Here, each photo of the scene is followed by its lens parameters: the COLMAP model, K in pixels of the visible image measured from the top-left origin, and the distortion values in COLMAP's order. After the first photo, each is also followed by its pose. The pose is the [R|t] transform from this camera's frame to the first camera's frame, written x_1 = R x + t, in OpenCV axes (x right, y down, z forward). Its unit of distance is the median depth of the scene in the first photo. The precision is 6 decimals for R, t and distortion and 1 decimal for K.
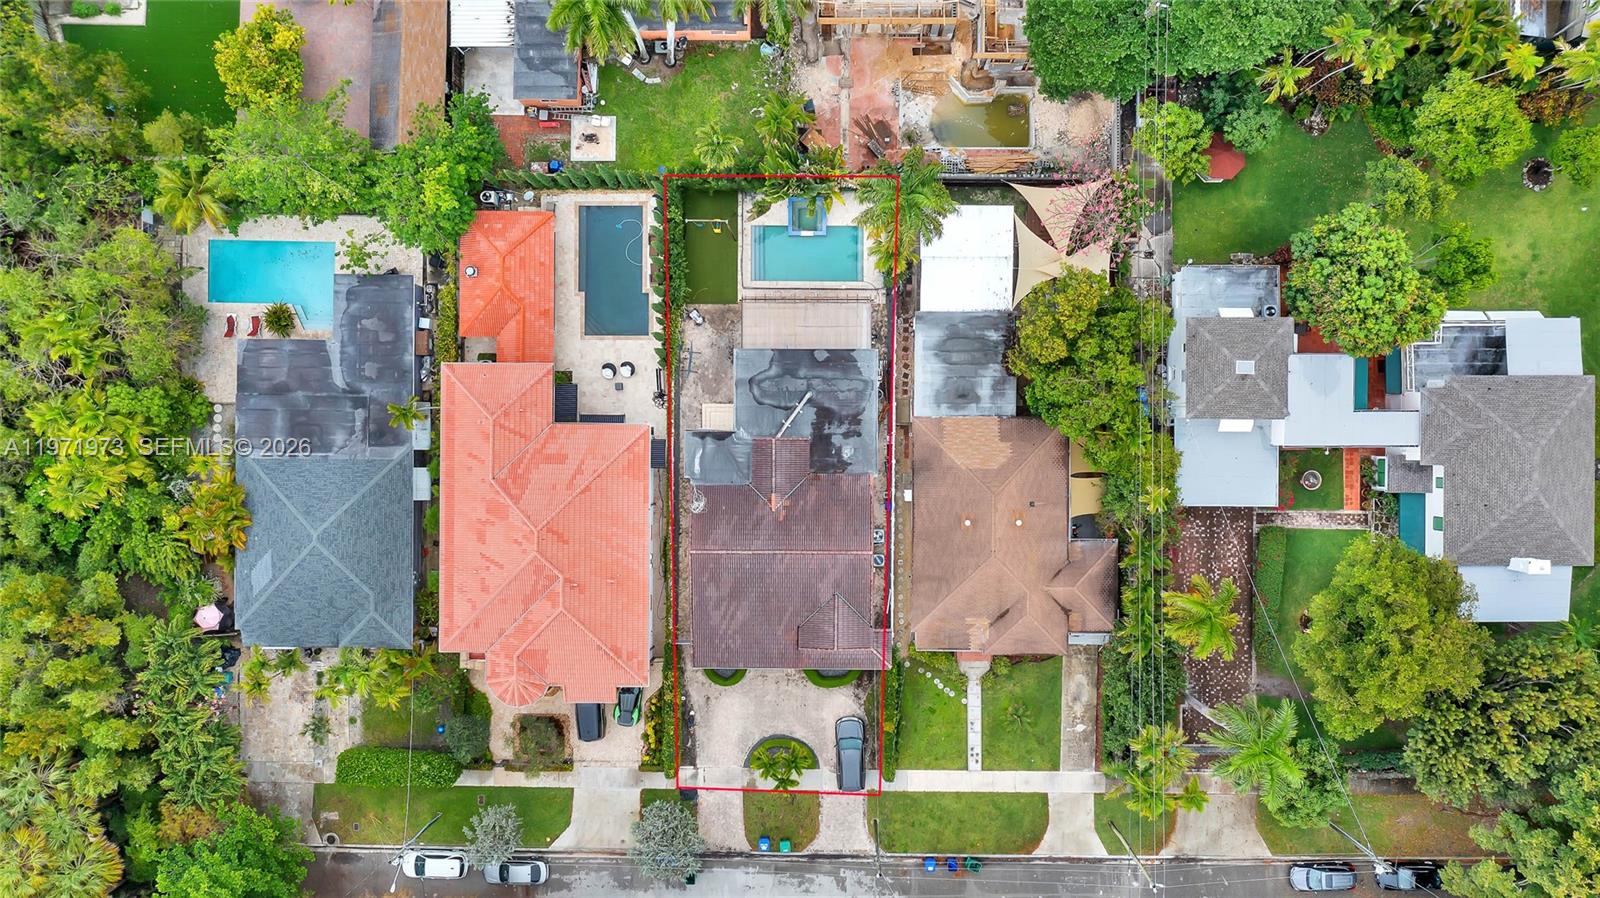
lens RADIAL K [[1293.7, 0, 812.2], [0, 1293.7, 448.3], [0, 0, 1]] dist [0.005183, 0.007225]
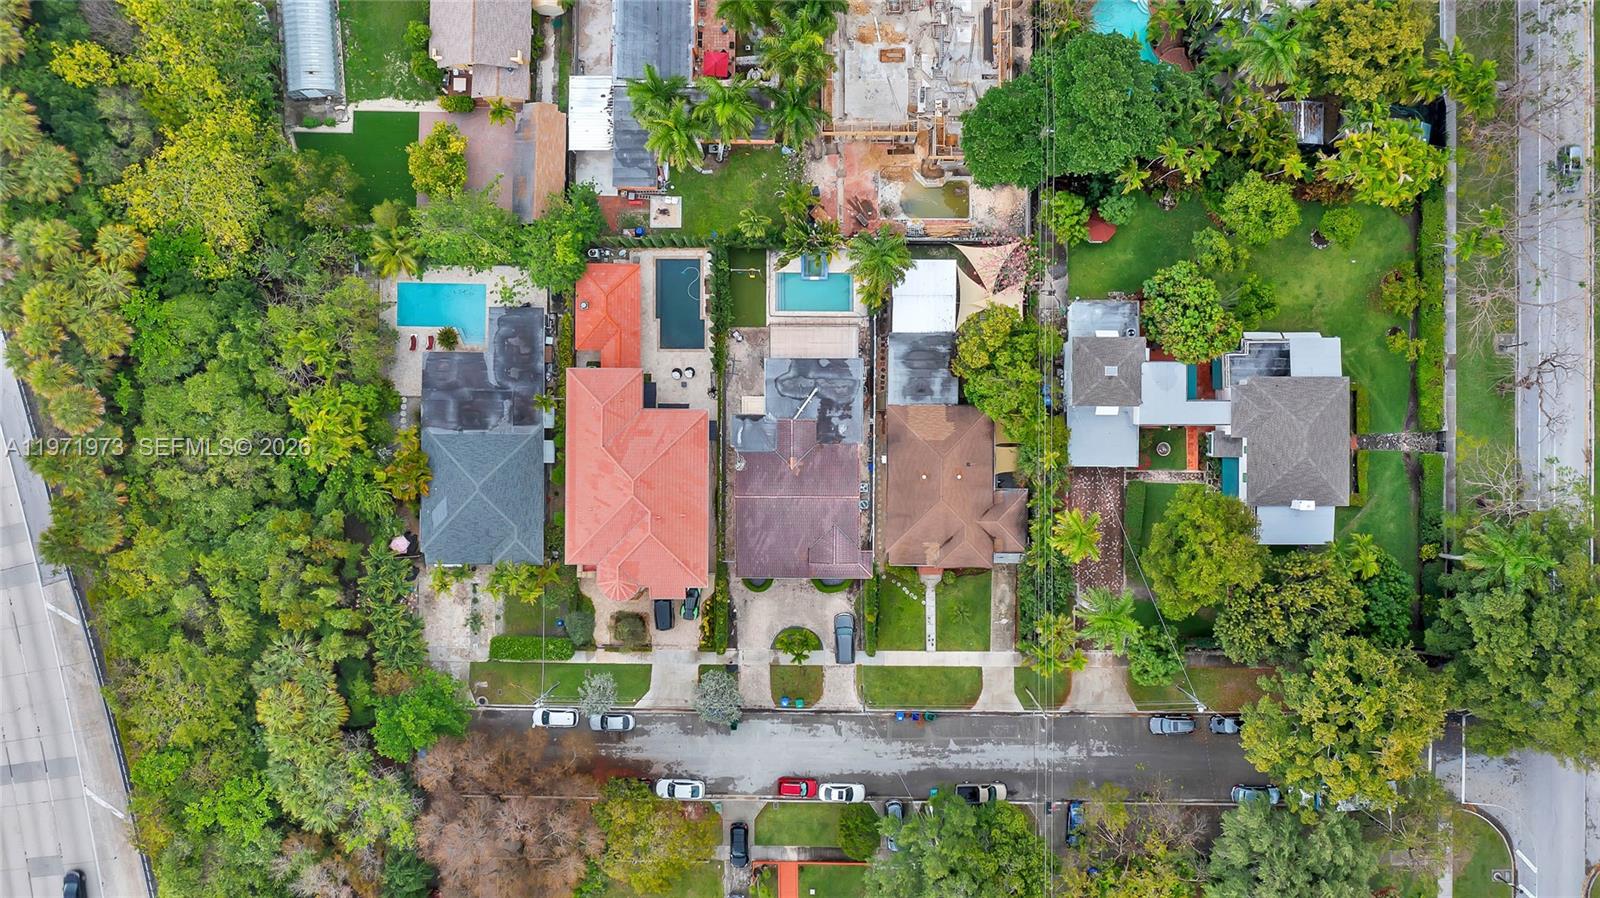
lens RADIAL K [[1293.7, 0, 812.2], [0, 1293.7, 448.3], [0, 0, 1]] dist [0.005183, 0.007225]
pose [[0.999999, -0.000334, 0.001234, -0.008532], [0.000339, 0.999992, -0.004098, 0.030274], [-0.001233, 0.004099, 0.999991, -0.455321]]
